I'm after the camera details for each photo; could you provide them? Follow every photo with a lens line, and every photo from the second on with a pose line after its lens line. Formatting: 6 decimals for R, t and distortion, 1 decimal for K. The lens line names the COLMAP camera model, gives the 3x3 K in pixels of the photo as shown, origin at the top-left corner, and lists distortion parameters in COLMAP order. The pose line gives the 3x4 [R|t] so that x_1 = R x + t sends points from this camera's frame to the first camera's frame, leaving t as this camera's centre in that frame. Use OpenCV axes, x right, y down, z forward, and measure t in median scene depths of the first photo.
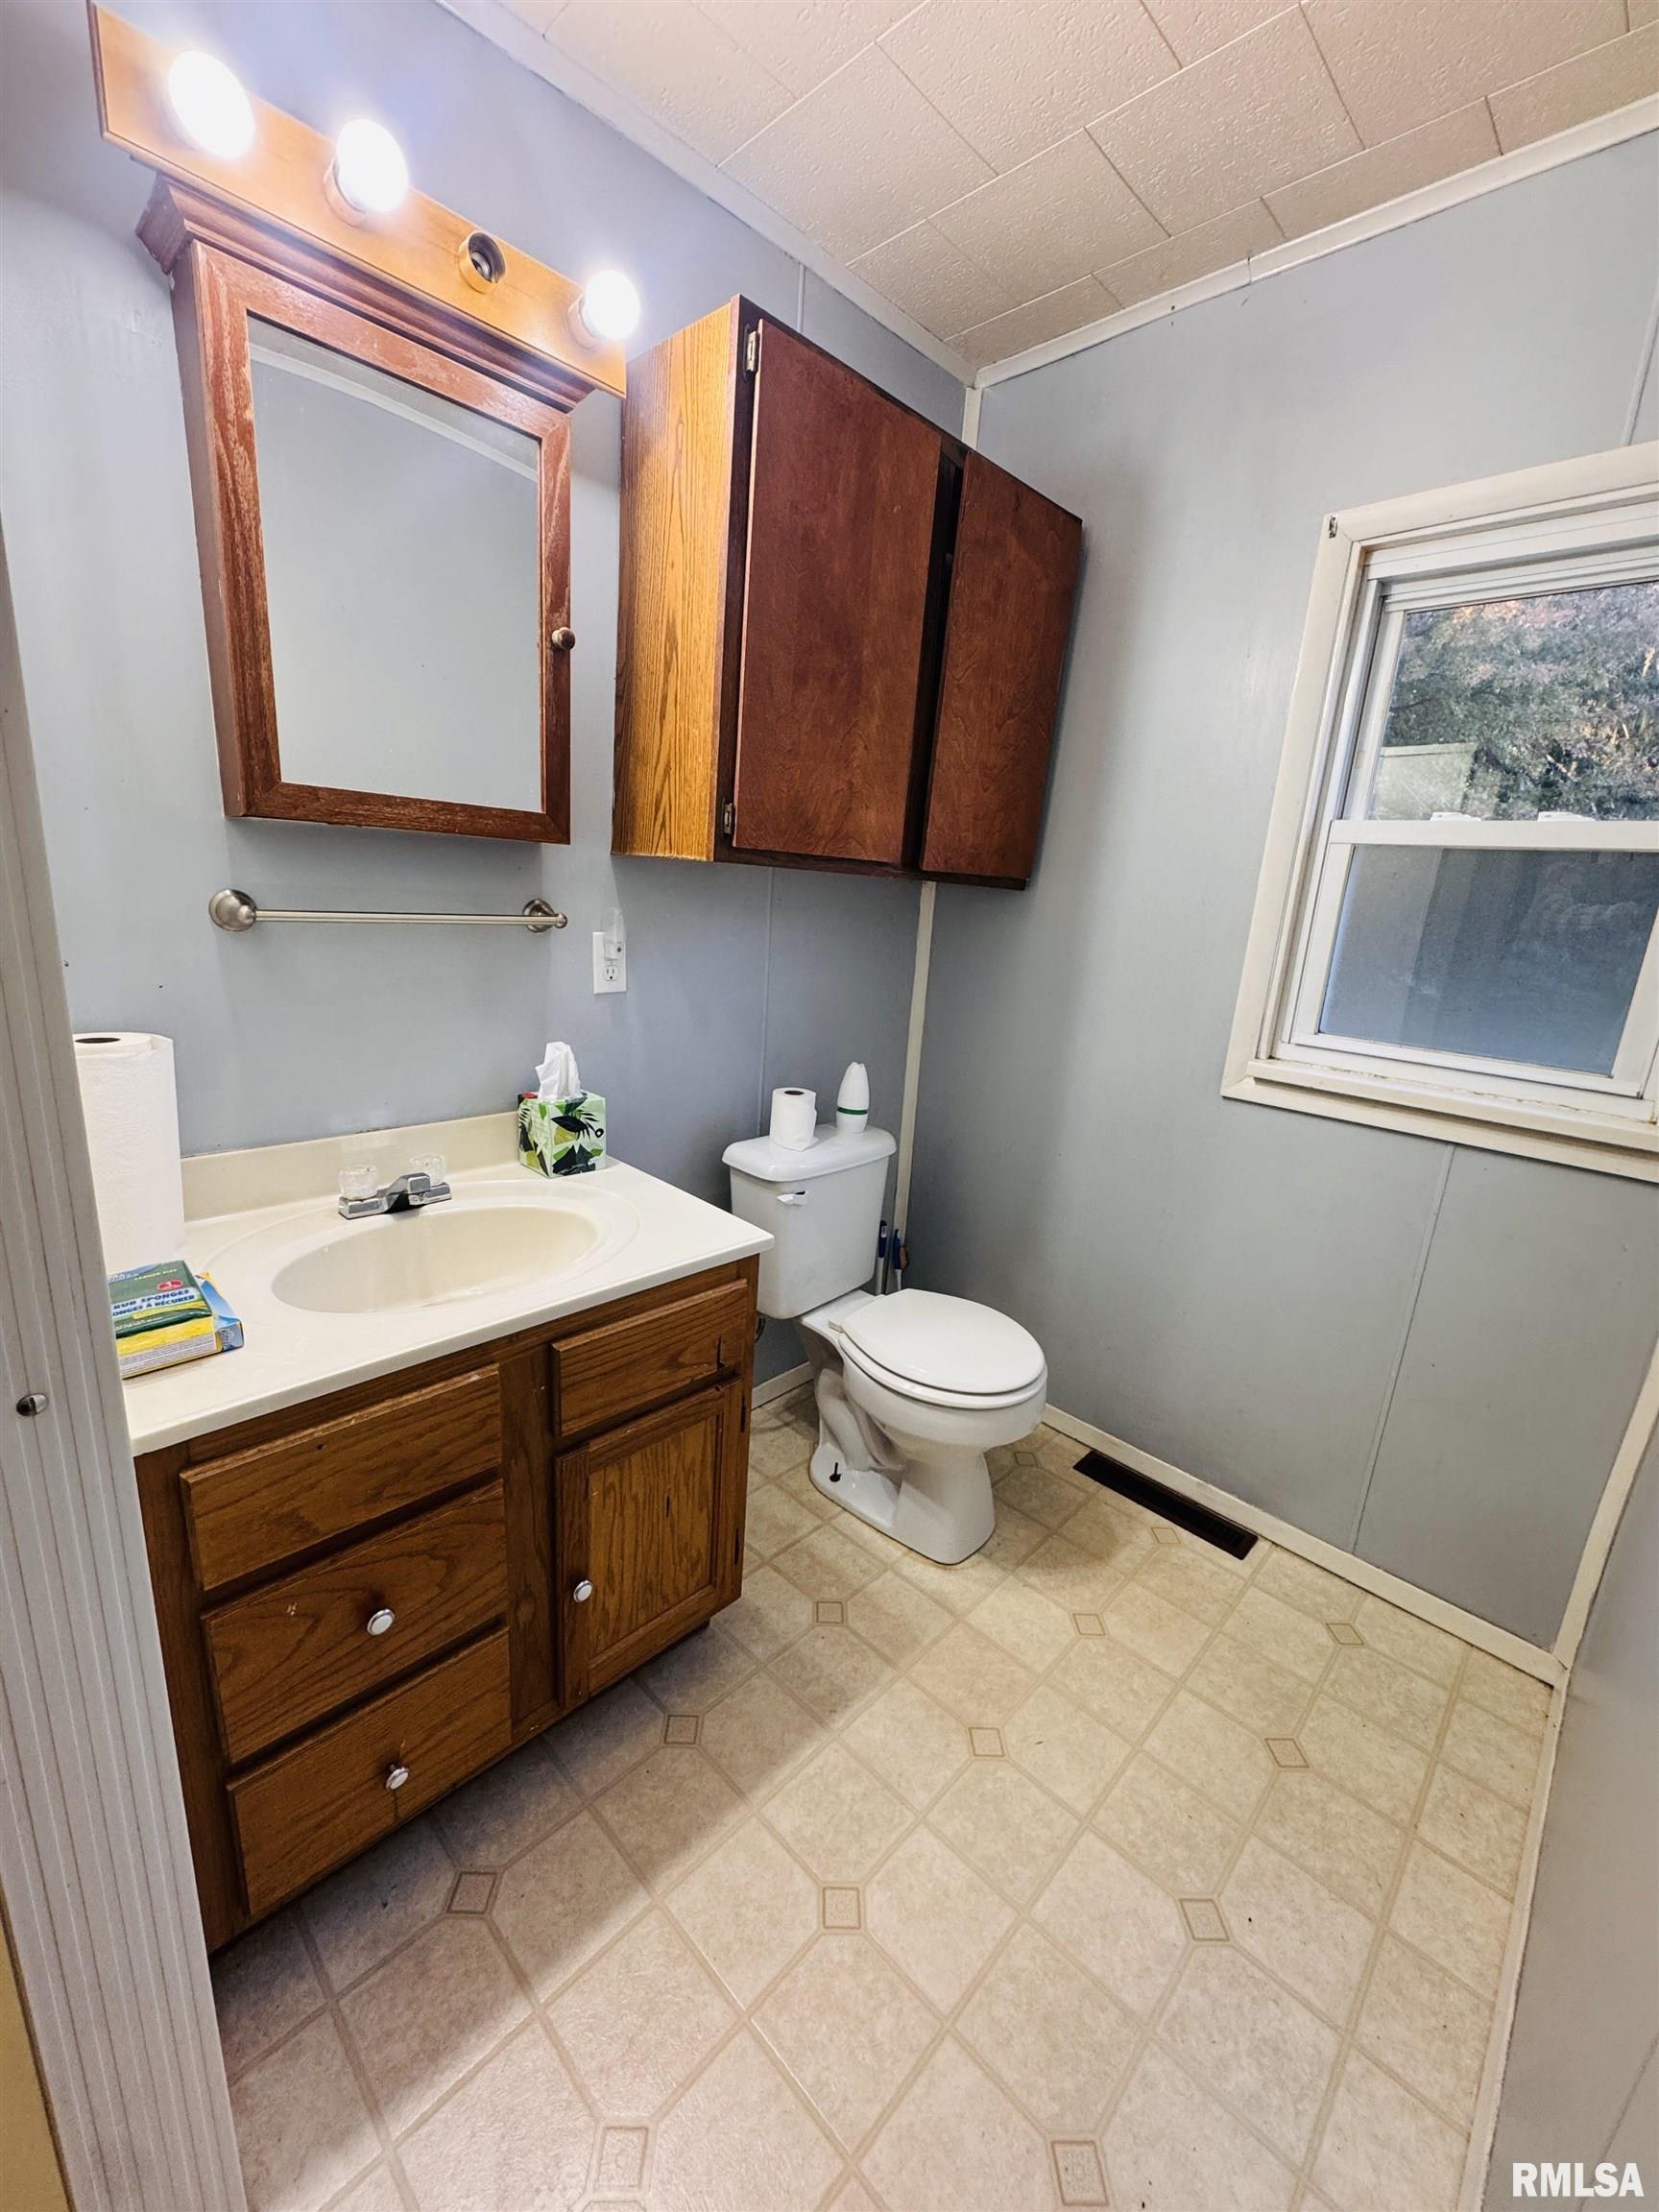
lens RADIAL K [[889.4, 0, 829.5], [0, 889.4, 1106.0], [0, 0, 1]] dist [-0.002353, 0.000594]
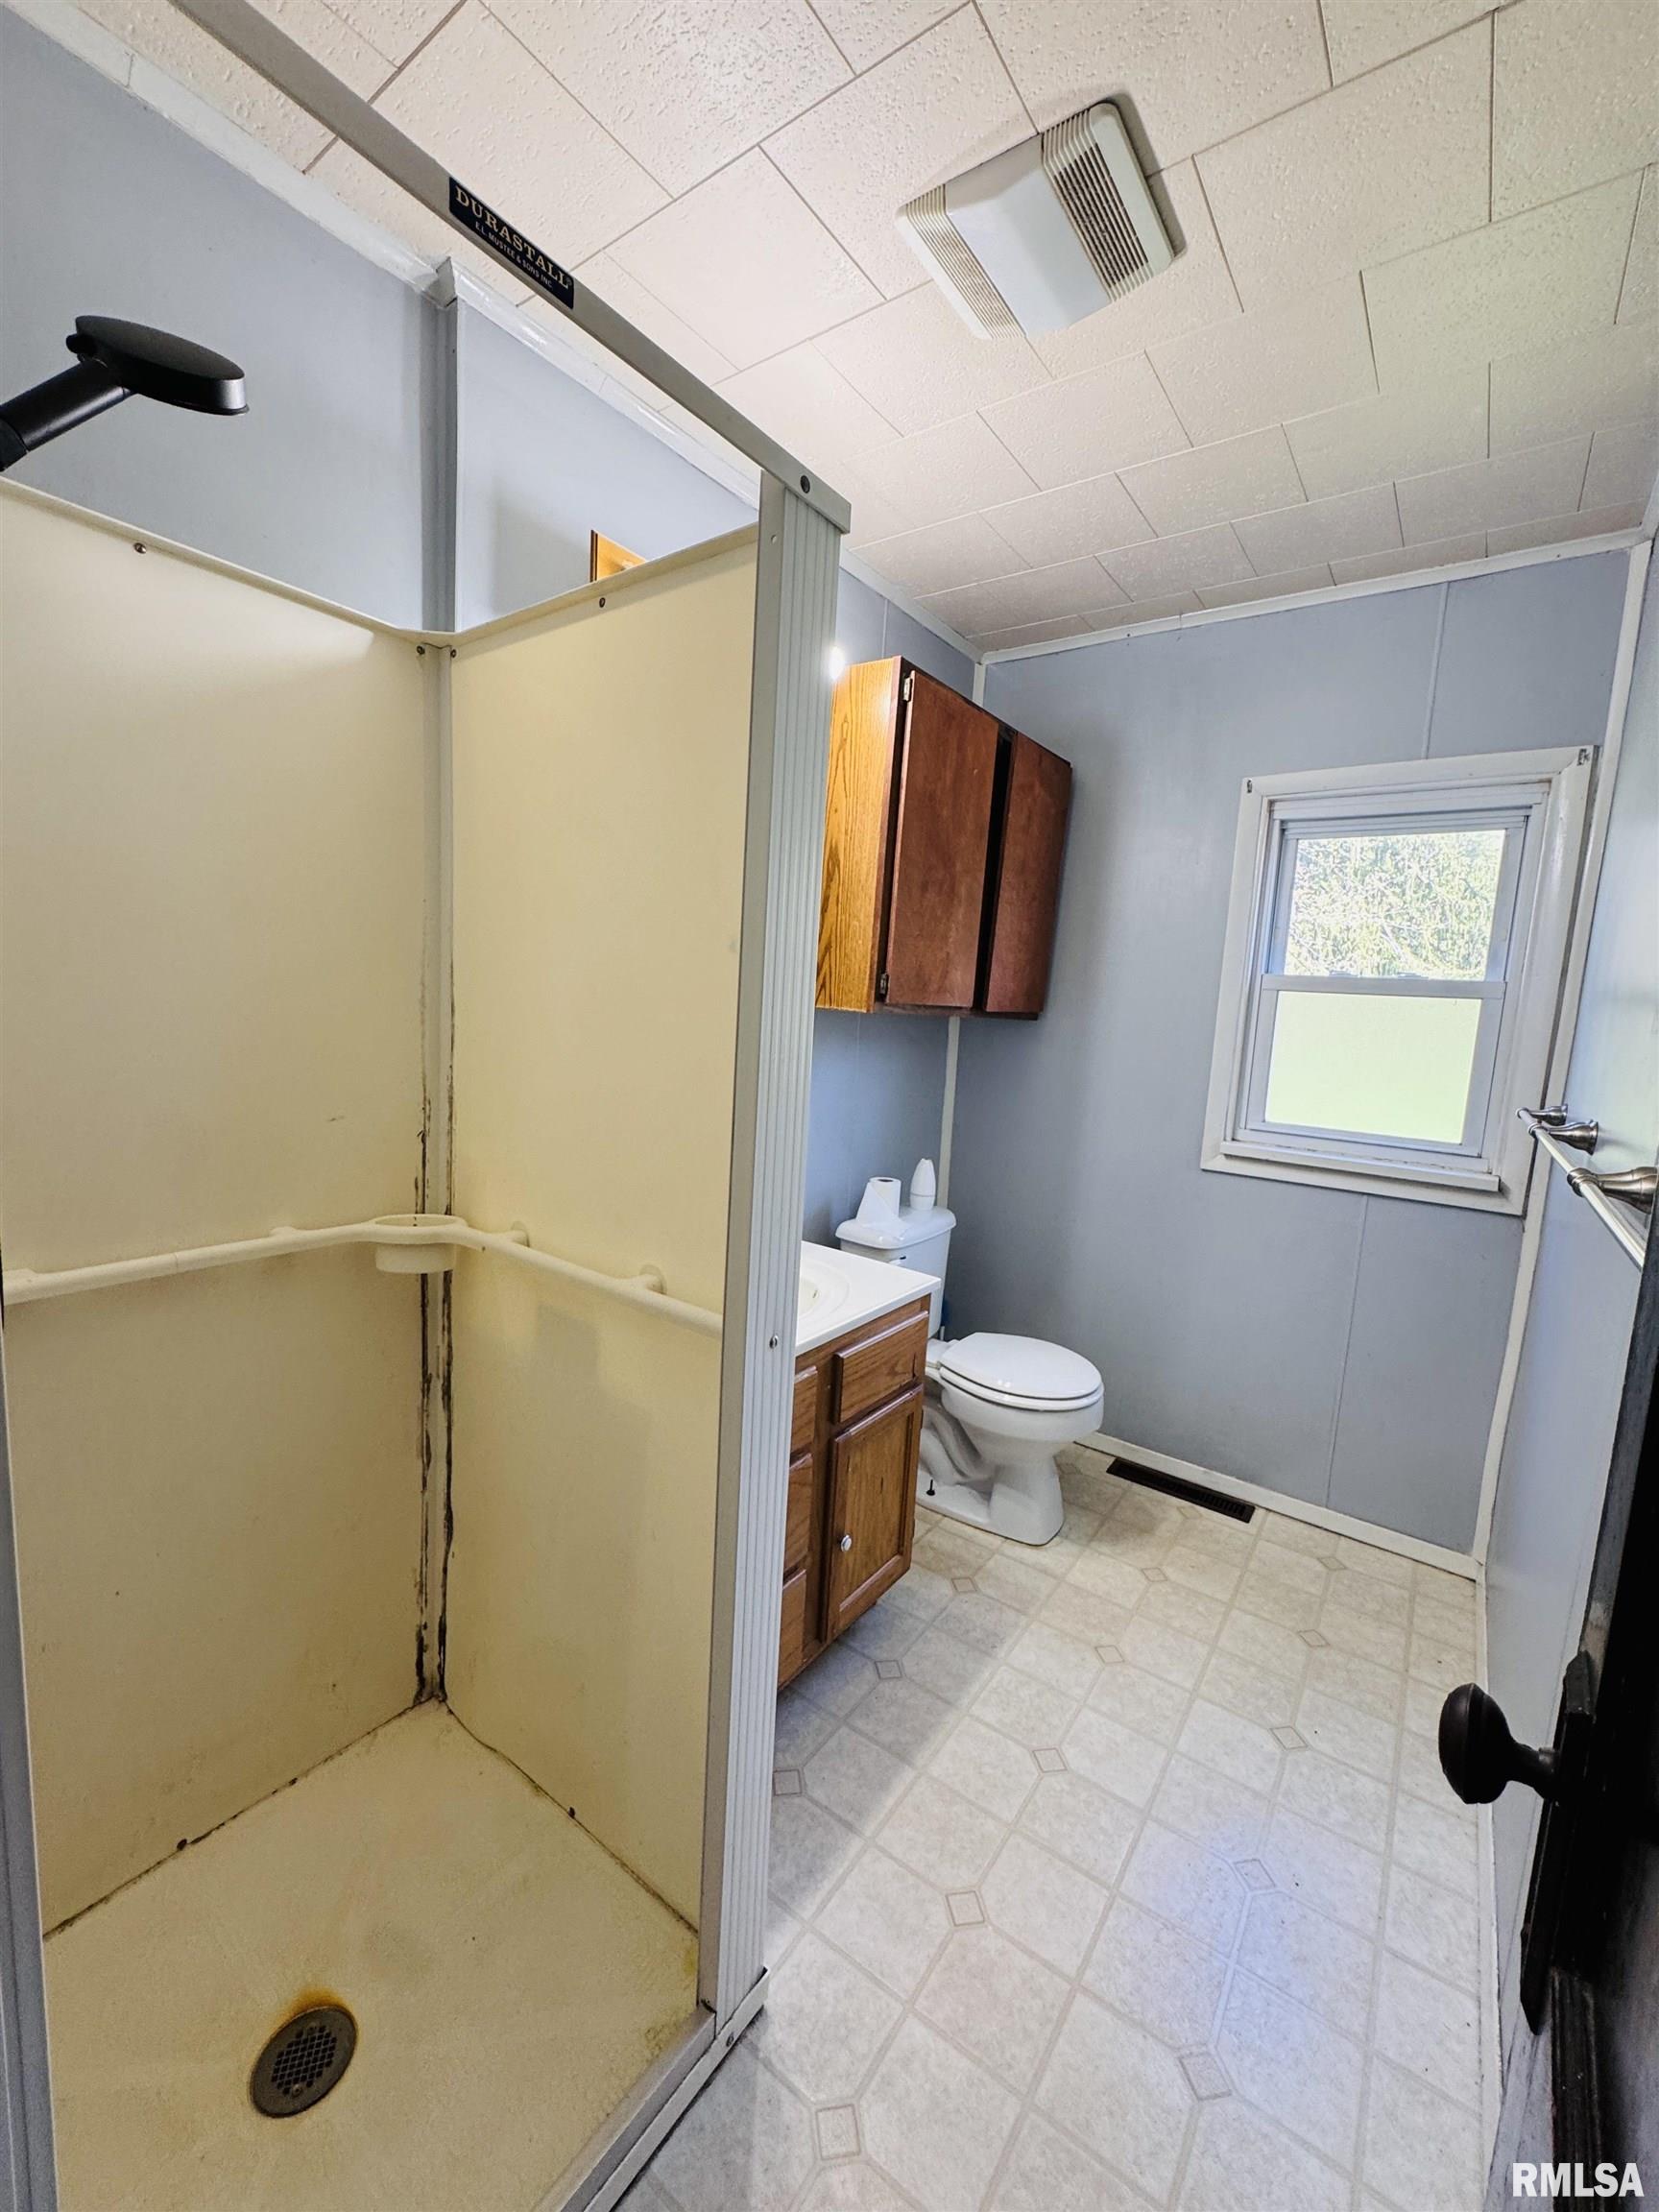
lens RADIAL K [[884.4, 0, 842.0], [0, 884.4, 1101.7], [0, 0, 1]] dist [-0.001183, -0.000317]
pose [[0.989244, -0.028037, 0.143563, -0.361453], [0.044517, 0.992609, -0.112901, 0.018068], [-0.139336, 0.118077, 0.983180, -0.328685]]
